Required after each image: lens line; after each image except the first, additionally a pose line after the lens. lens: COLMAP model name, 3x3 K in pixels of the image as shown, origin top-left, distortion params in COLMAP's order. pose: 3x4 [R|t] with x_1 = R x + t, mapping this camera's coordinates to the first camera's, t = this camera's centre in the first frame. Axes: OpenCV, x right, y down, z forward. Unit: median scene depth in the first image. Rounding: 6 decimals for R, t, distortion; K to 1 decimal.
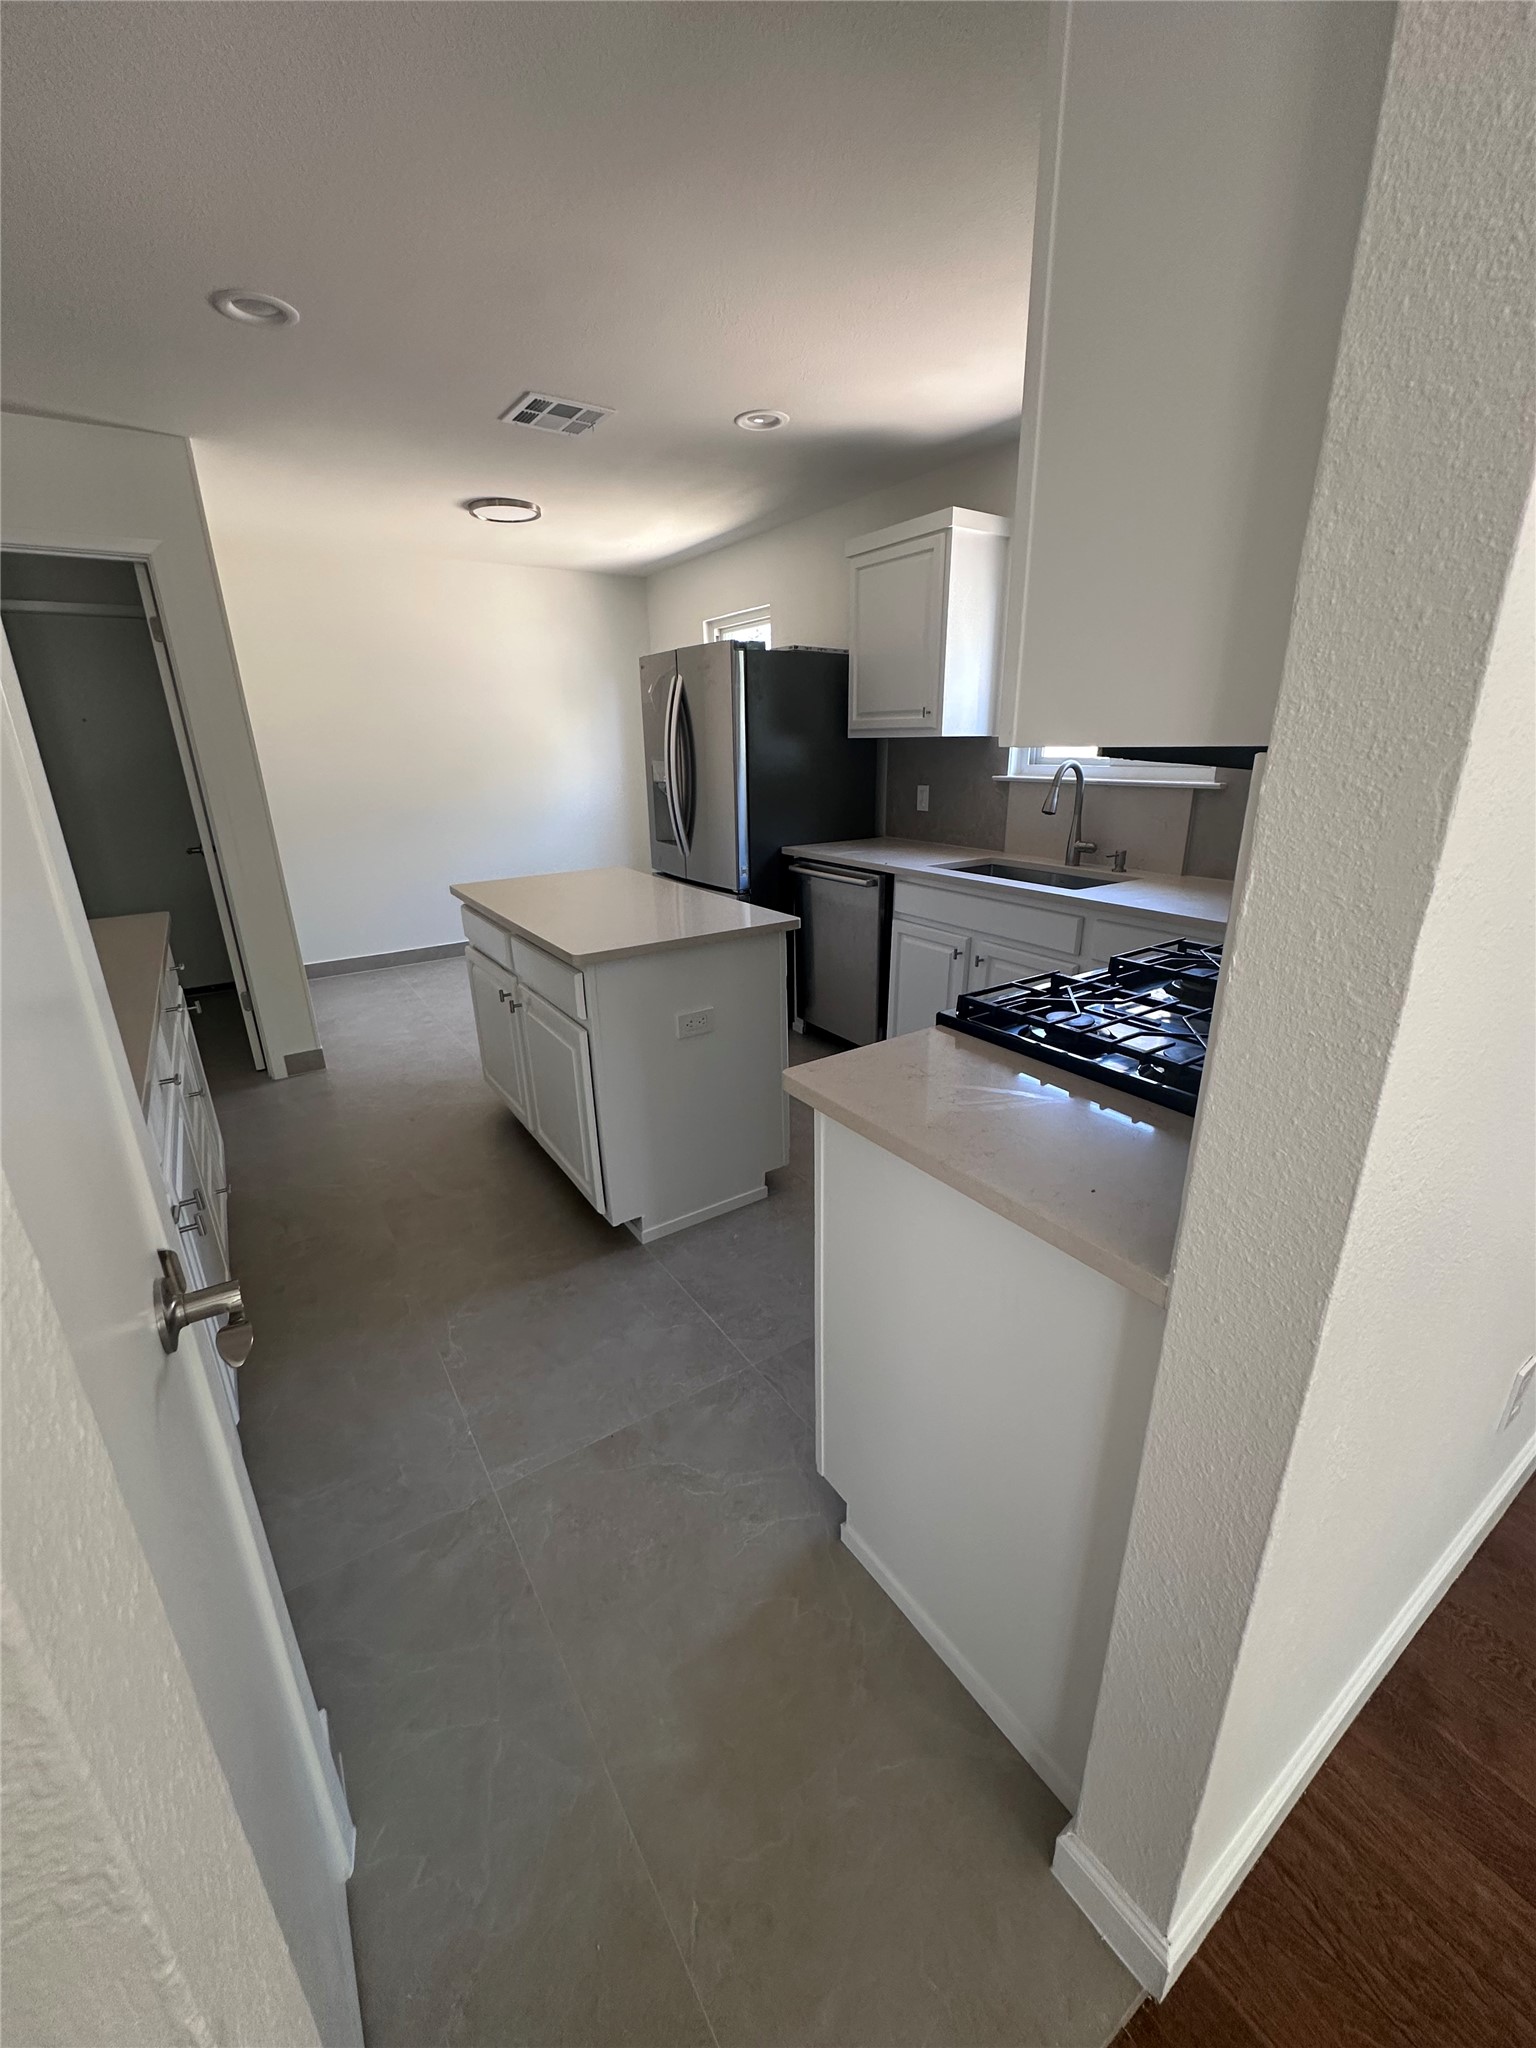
lens RADIAL K [[822.0, 0, 768.1], [0, 822.0, 1020.1], [0, 0, 1]] dist [-0.001666, -0.000372]
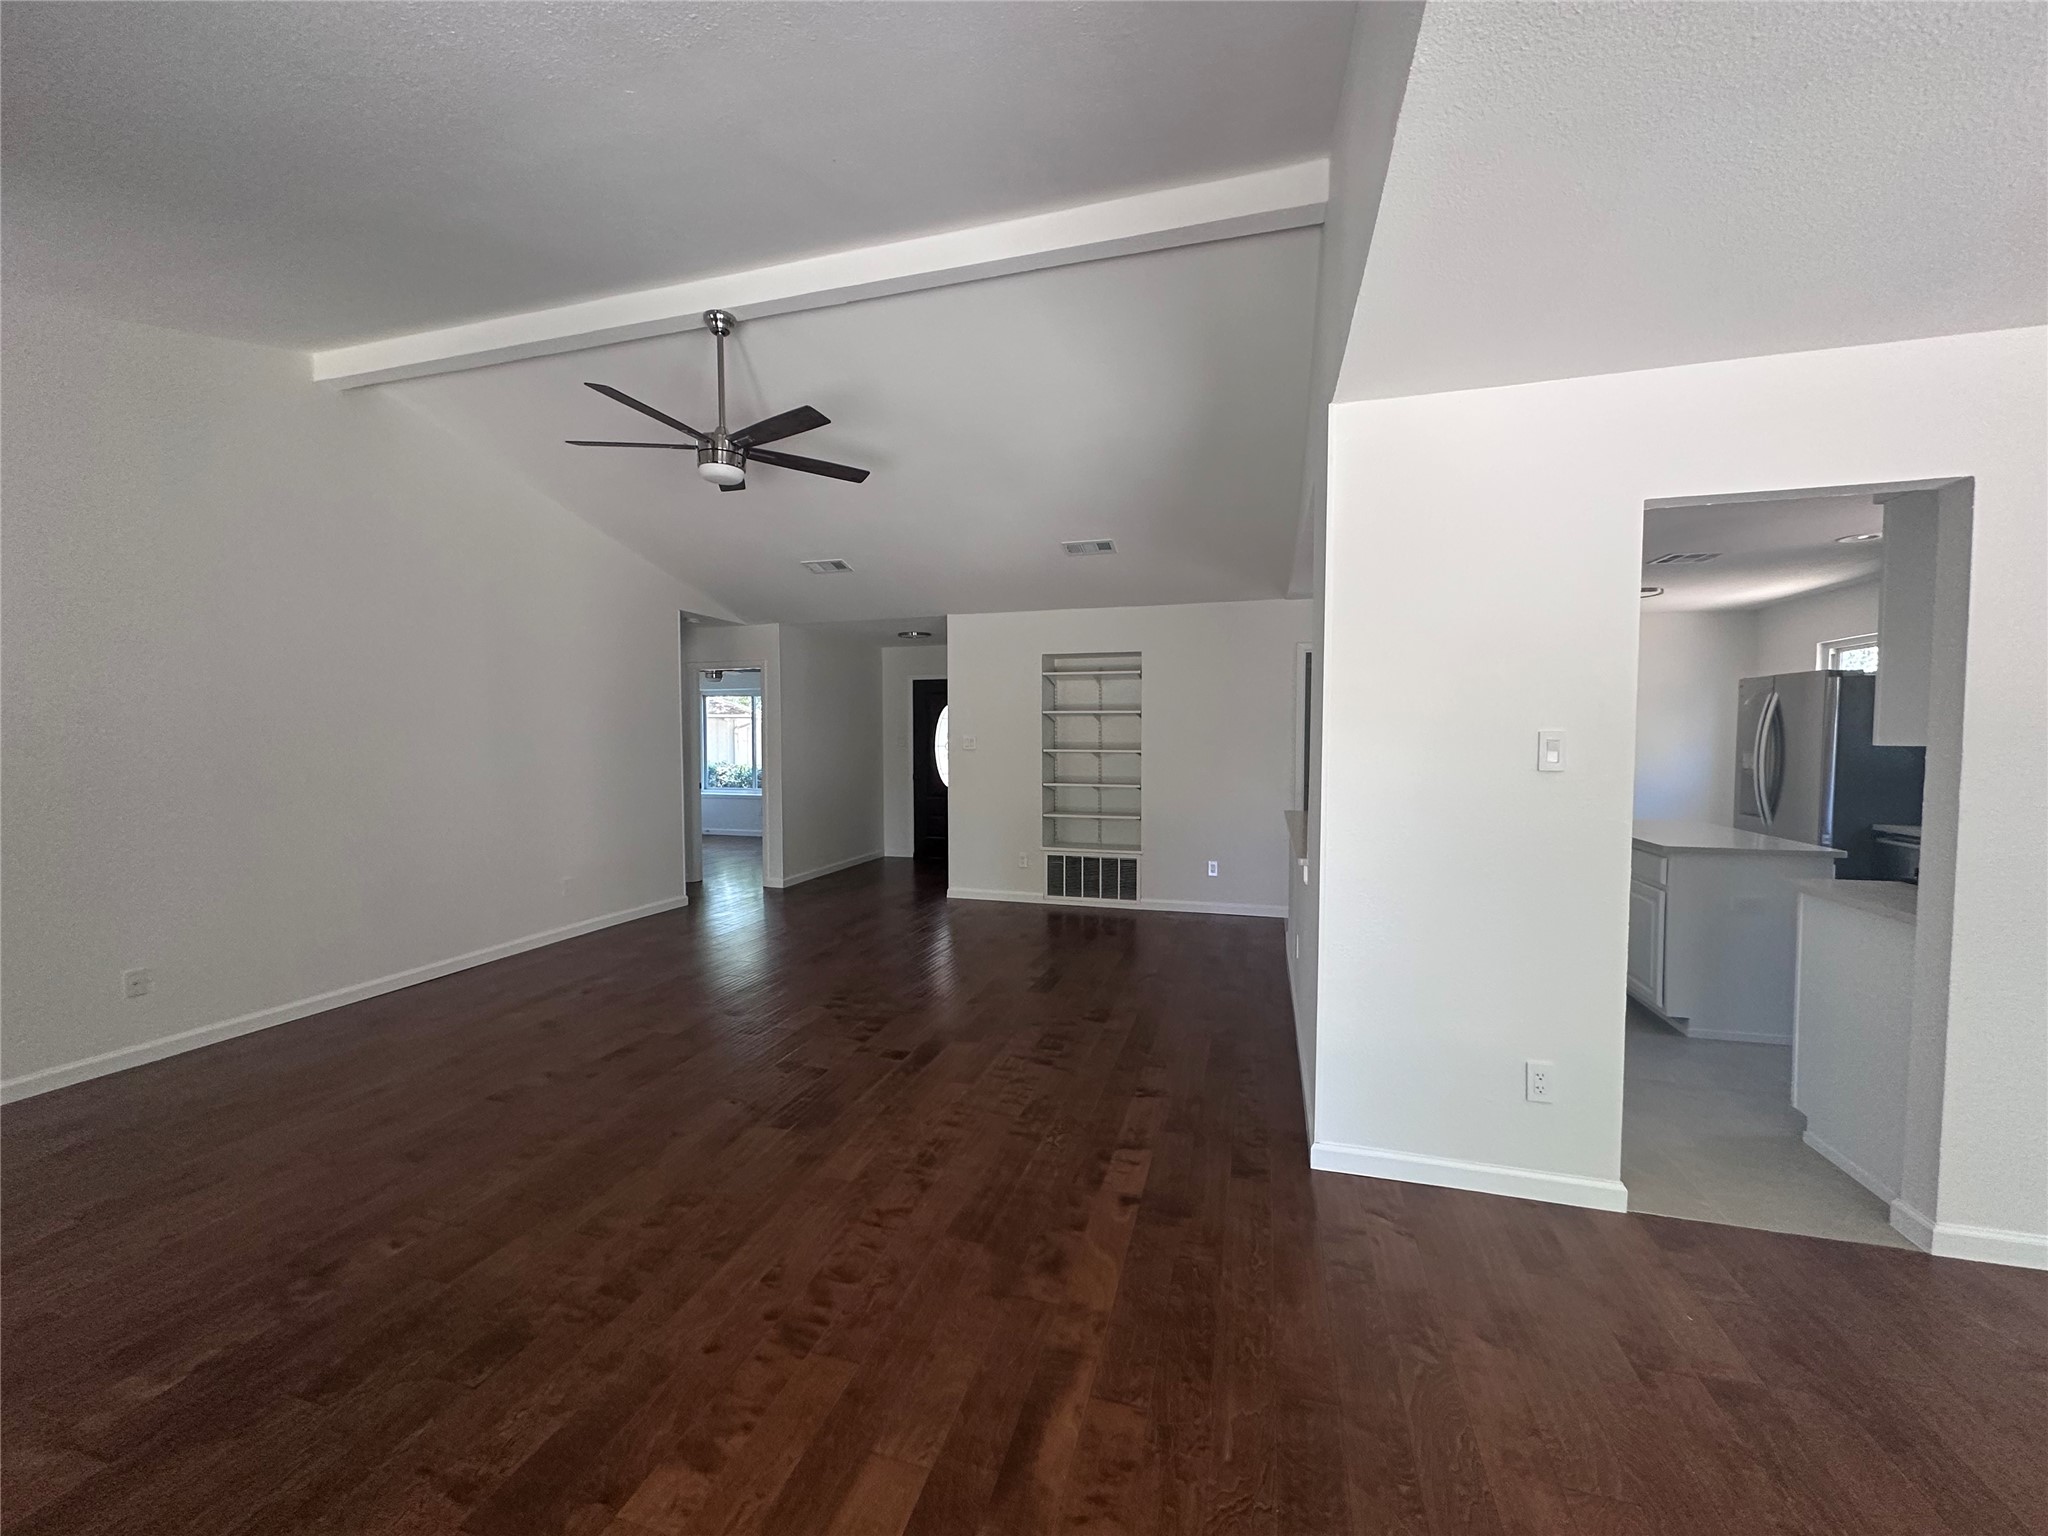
lens RADIAL K [[822.0, 0, 1020.0], [0, 822.0, 765.7], [0, 0, 1]] dist [-0.001666, -0.000372]
pose [[0.640443, 0.052559, -0.766205, 0.137675], [-0.267877, 0.950289, -0.158722, 0.244453], [0.719774, 0.306901, 0.622686, -0.710556]]
